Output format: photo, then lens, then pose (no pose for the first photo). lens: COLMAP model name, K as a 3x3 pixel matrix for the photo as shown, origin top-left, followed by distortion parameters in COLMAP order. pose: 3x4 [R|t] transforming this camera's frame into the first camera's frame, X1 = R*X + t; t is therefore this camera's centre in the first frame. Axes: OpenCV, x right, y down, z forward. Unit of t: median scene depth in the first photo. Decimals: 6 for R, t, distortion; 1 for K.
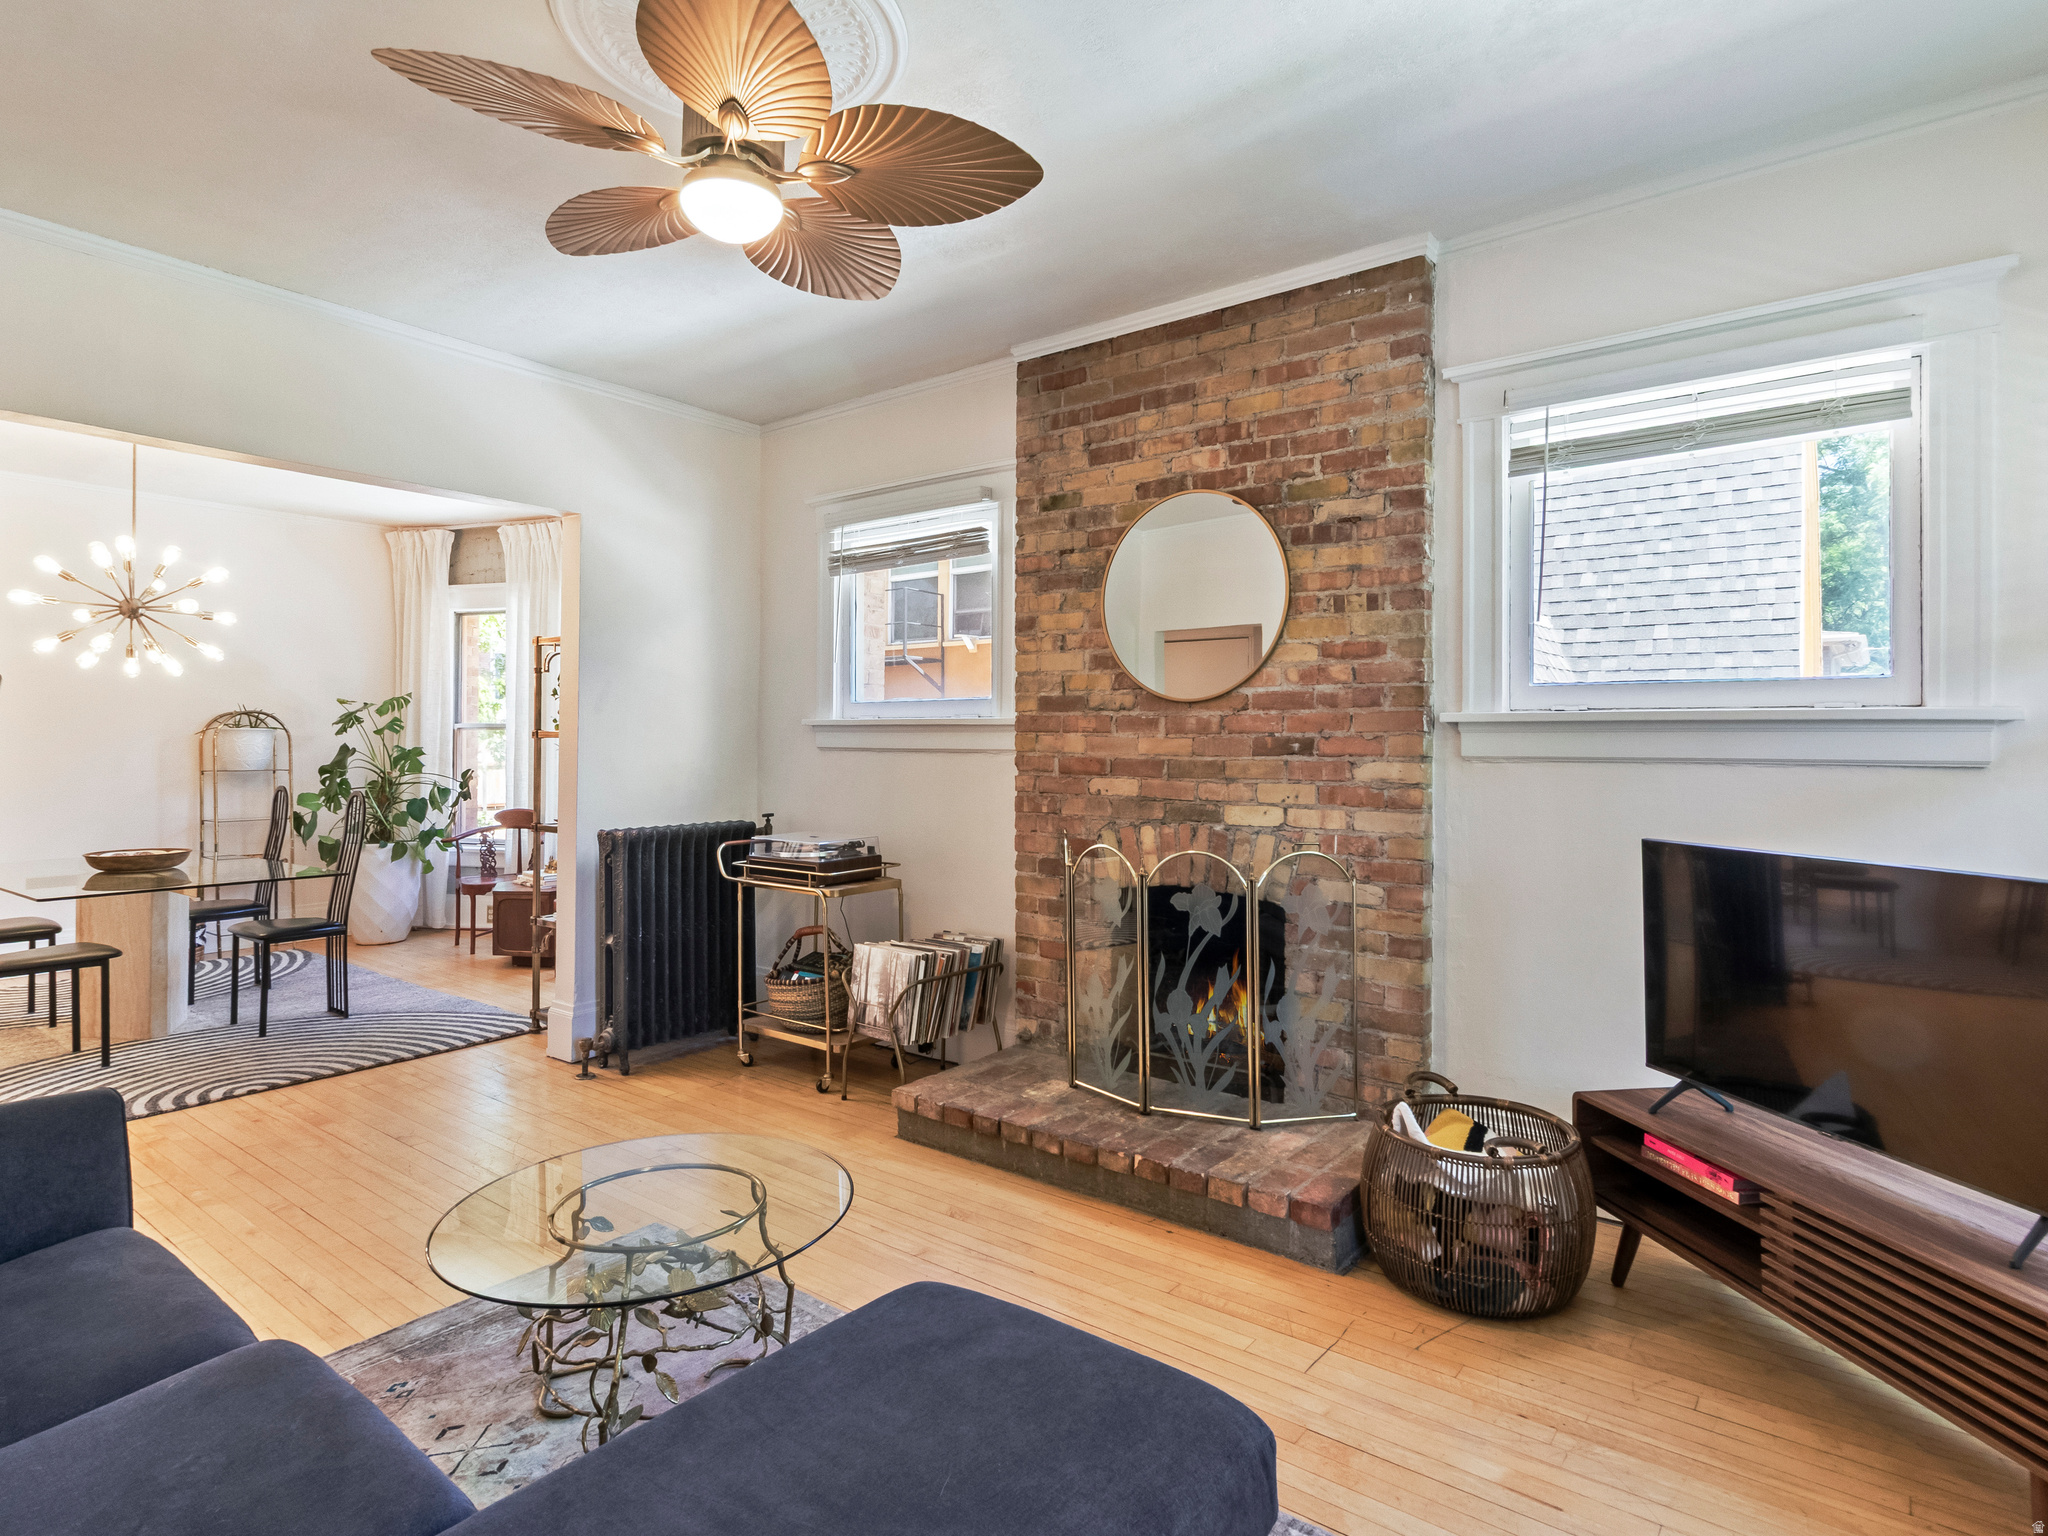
lens RADIAL K [[1127.8, 0, 1024.1], [0, 1127.8, 742.9], [0, 0, 1]] dist [-0.000936, -0.000066]
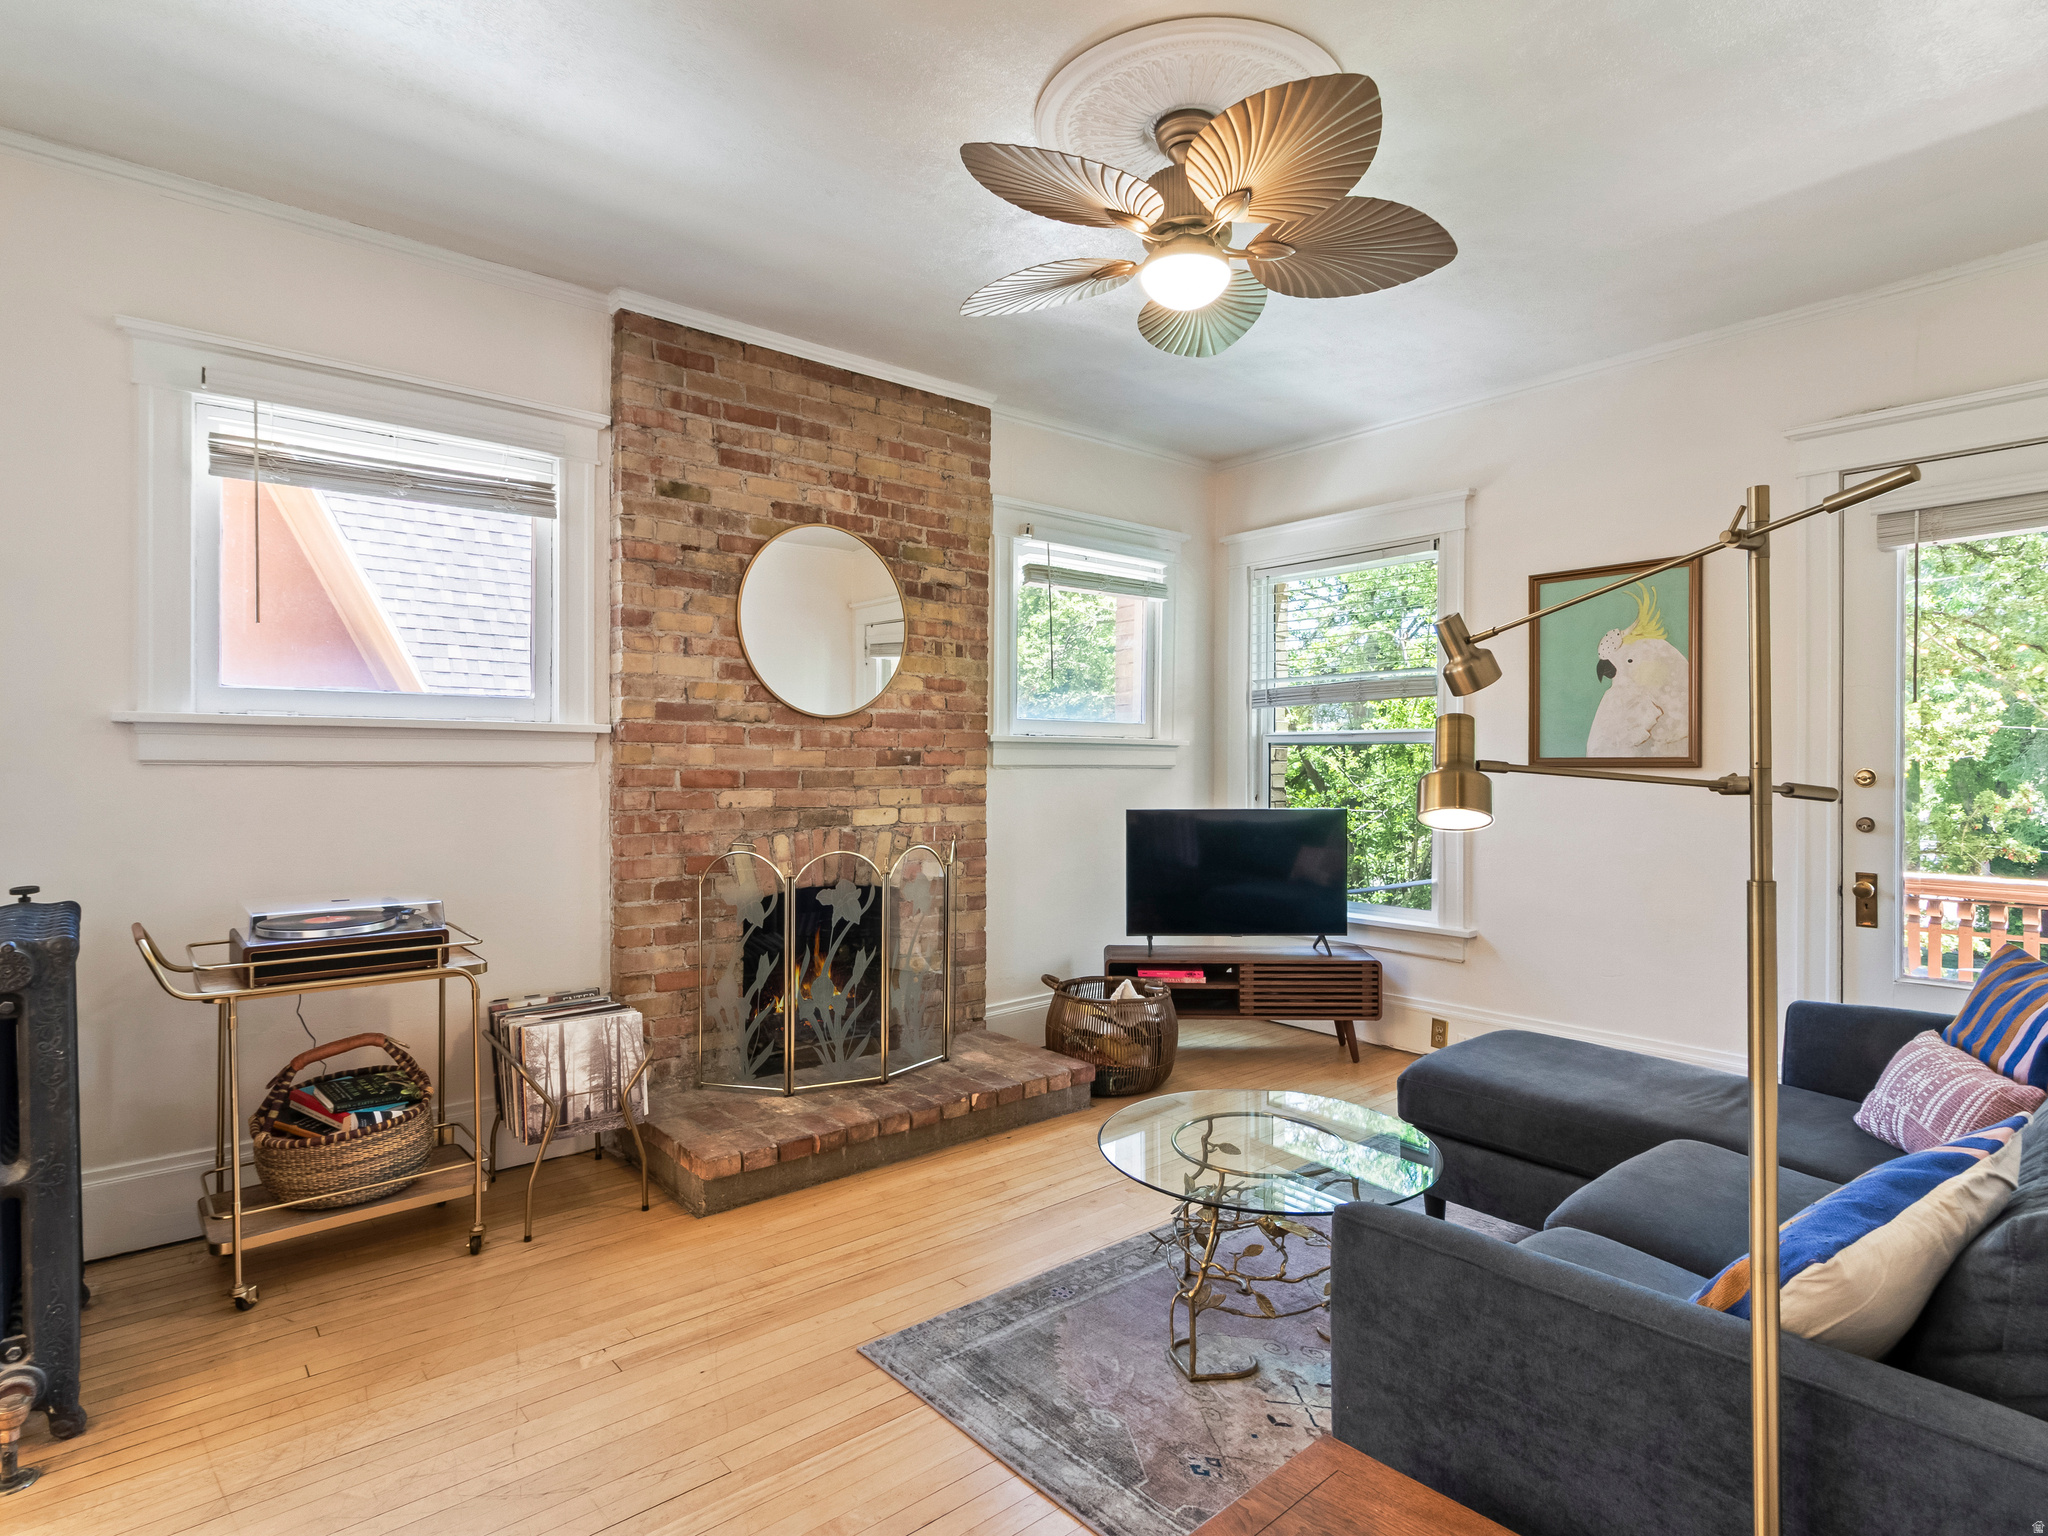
lens RADIAL K [[1102.2, 0, 1057.9], [0, 1102.2, 788.9], [0, 0, 1]] dist [-0.000239, -0.000098]
pose [[0.173271, -0.027491, 0.984490, -0.875266], [-0.002689, 0.999593, 0.028386, 0.001849], [-0.984871, -0.007566, 0.173127, 0.592280]]
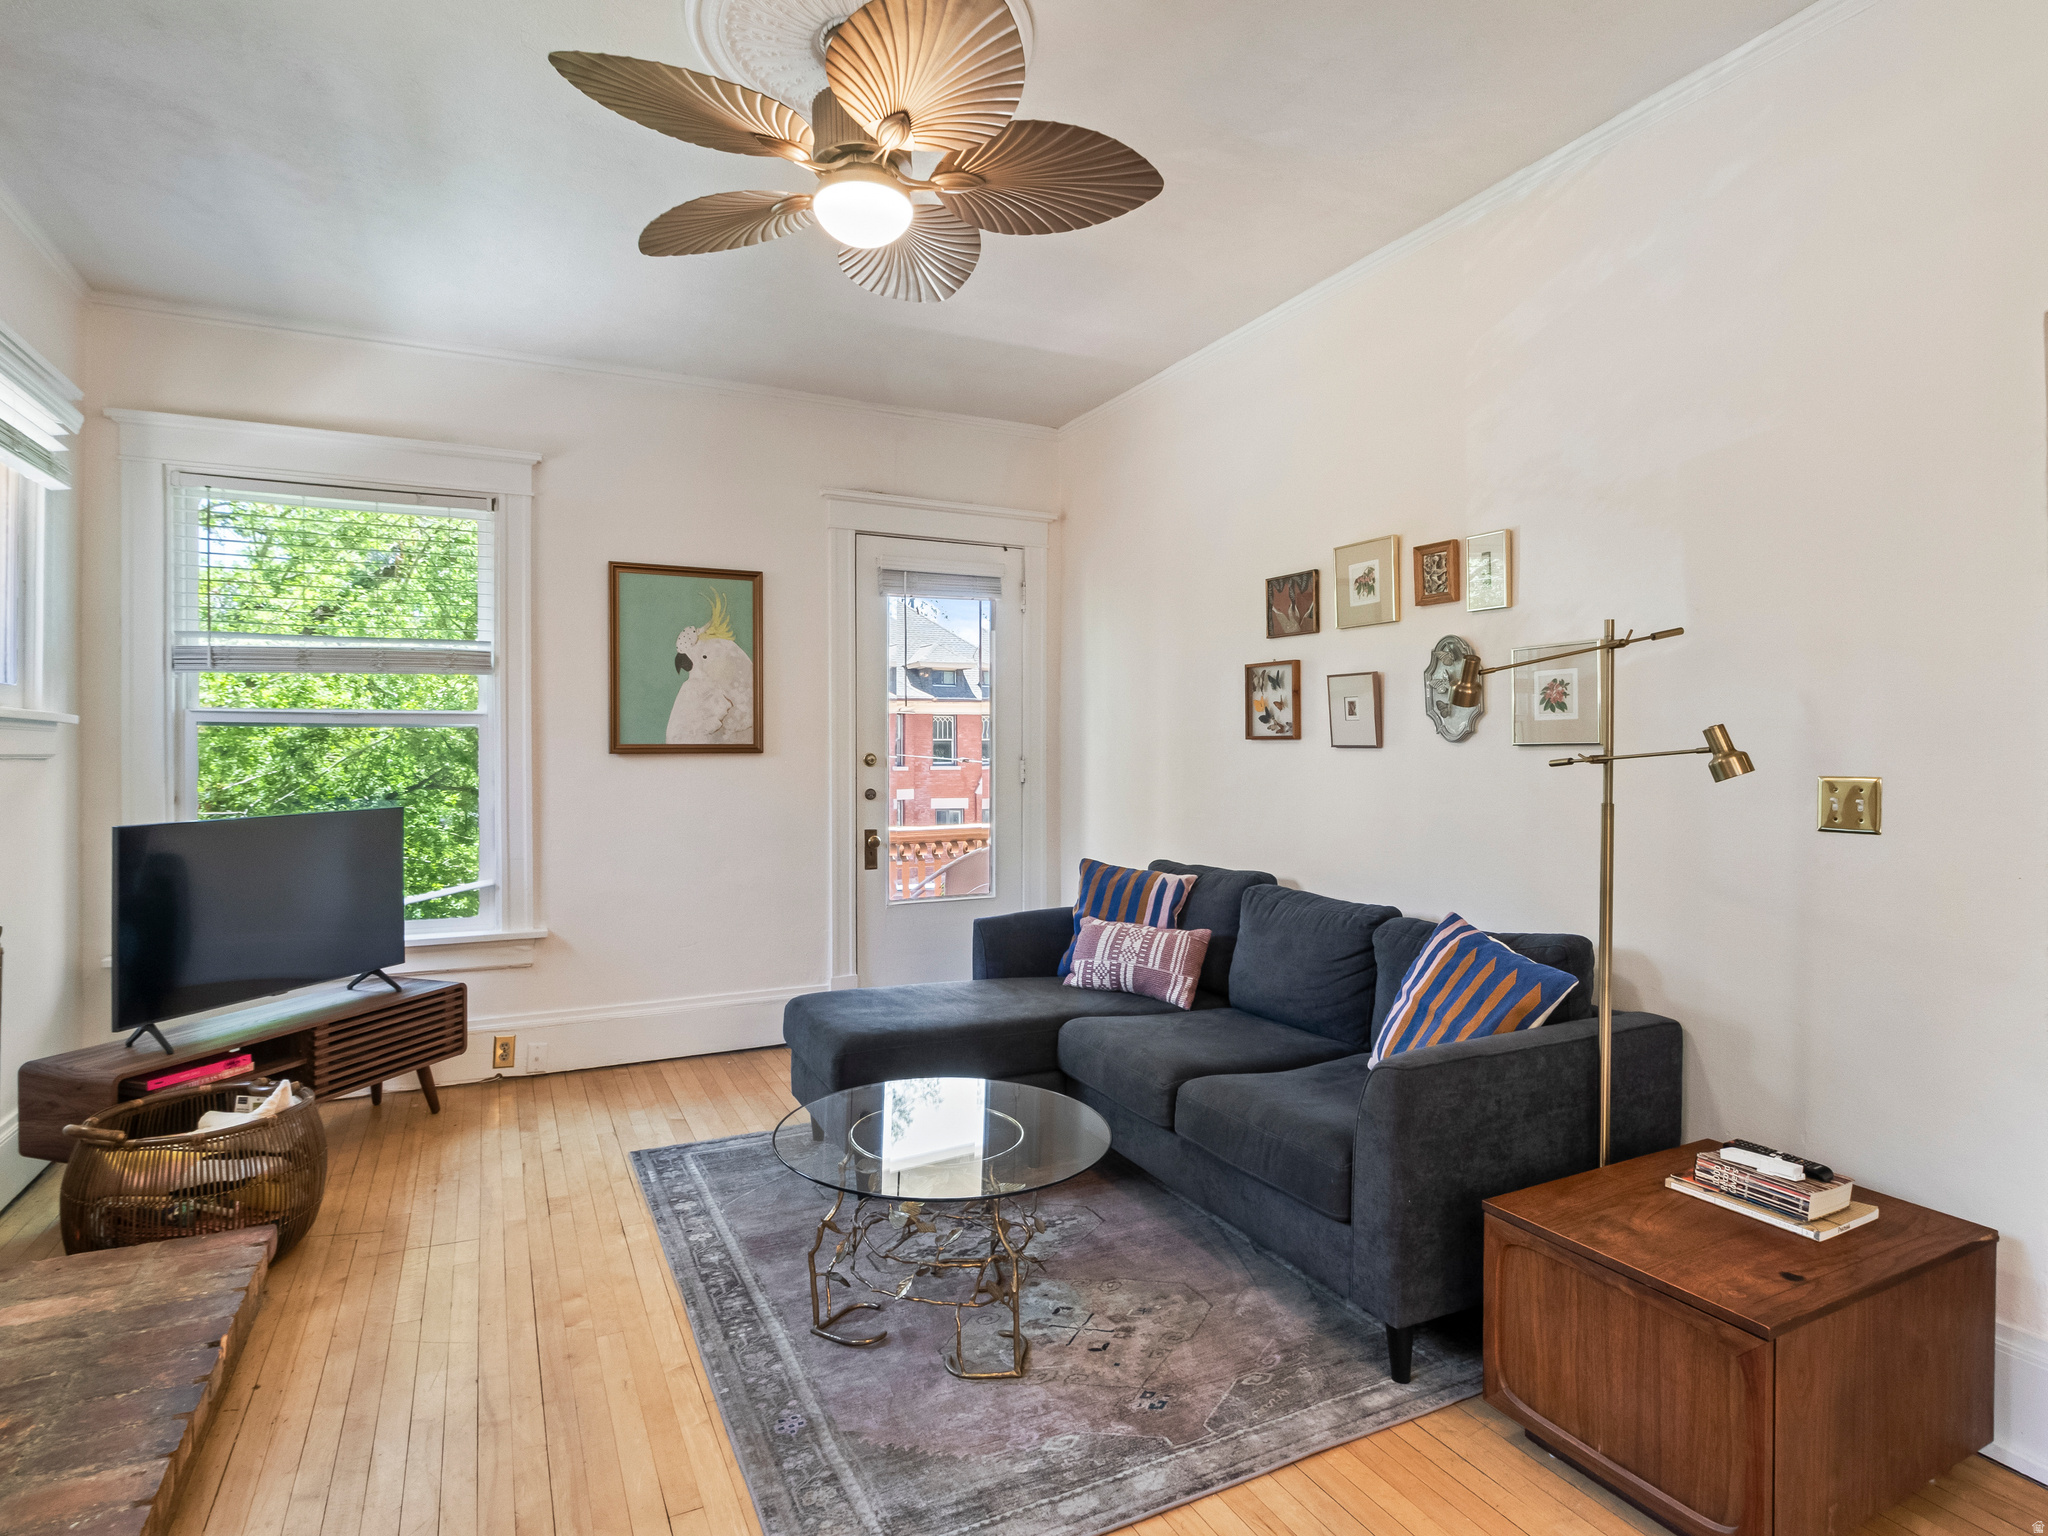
lens RADIAL K [[1082.8, 0, 1024.0], [0, 1082.8, 768.0], [0, 0, 1]] dist [-0.000438, -0.000185]
pose [[-0.905084, -0.010662, 0.425100, -0.516525], [-0.003742, 0.999847, 0.017109, 0.004640], [-0.425217, 0.013894, -0.904985, 1.157683]]
